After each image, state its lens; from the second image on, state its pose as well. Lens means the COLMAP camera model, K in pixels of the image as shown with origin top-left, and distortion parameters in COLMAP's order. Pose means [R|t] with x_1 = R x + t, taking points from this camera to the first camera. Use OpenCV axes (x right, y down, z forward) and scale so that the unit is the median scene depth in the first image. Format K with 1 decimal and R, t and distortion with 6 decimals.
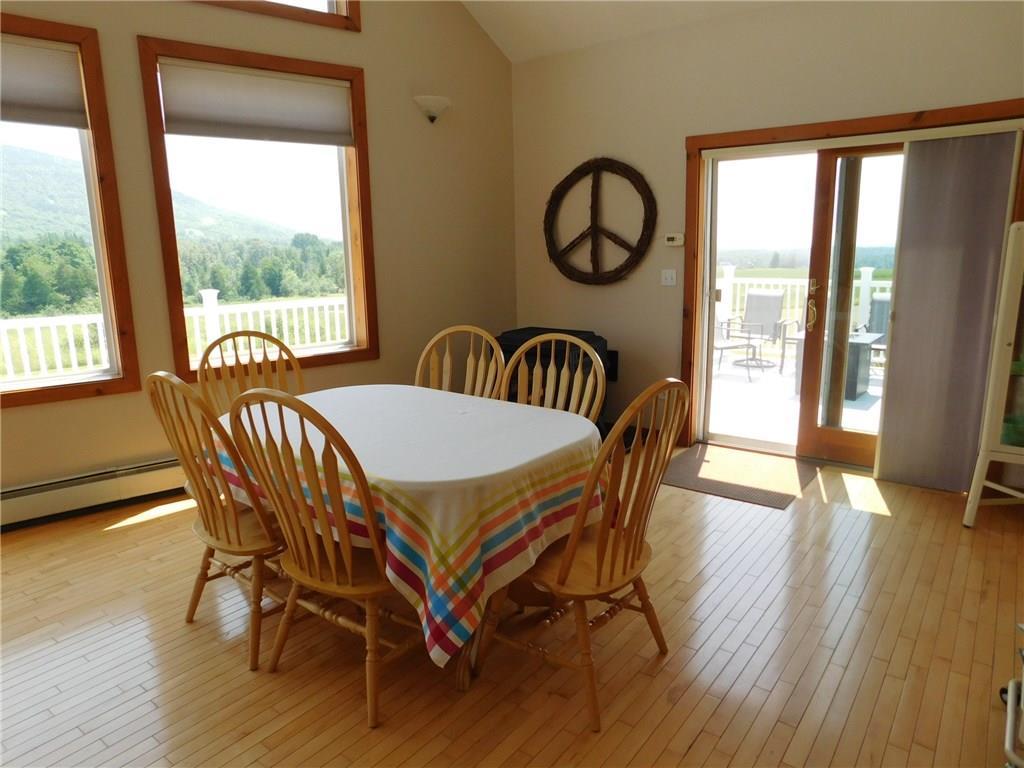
lens RADIAL K [[685.9, 0, 515.1], [0, 685.9, 386.6], [0, 0, 1]] dist [-0.013378, -0.002122]
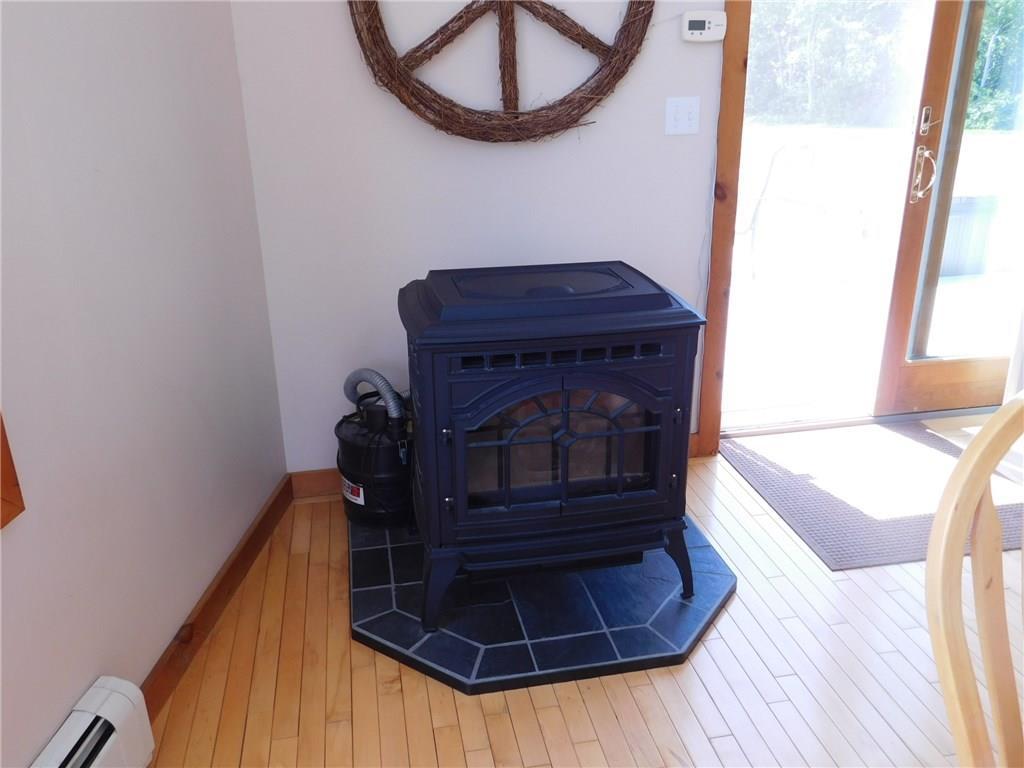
lens RADIAL K [[836.1, 0, 513.5], [0, 836.1, 383.9], [0, 0, 1]] dist [-0.002830, -0.000983]
pose [[0.668869, -0.263962, 0.694937, -0.270713], [0.148981, 0.963467, 0.222566, -0.124018], [-0.728298, -0.045335, 0.683759, 0.675461]]
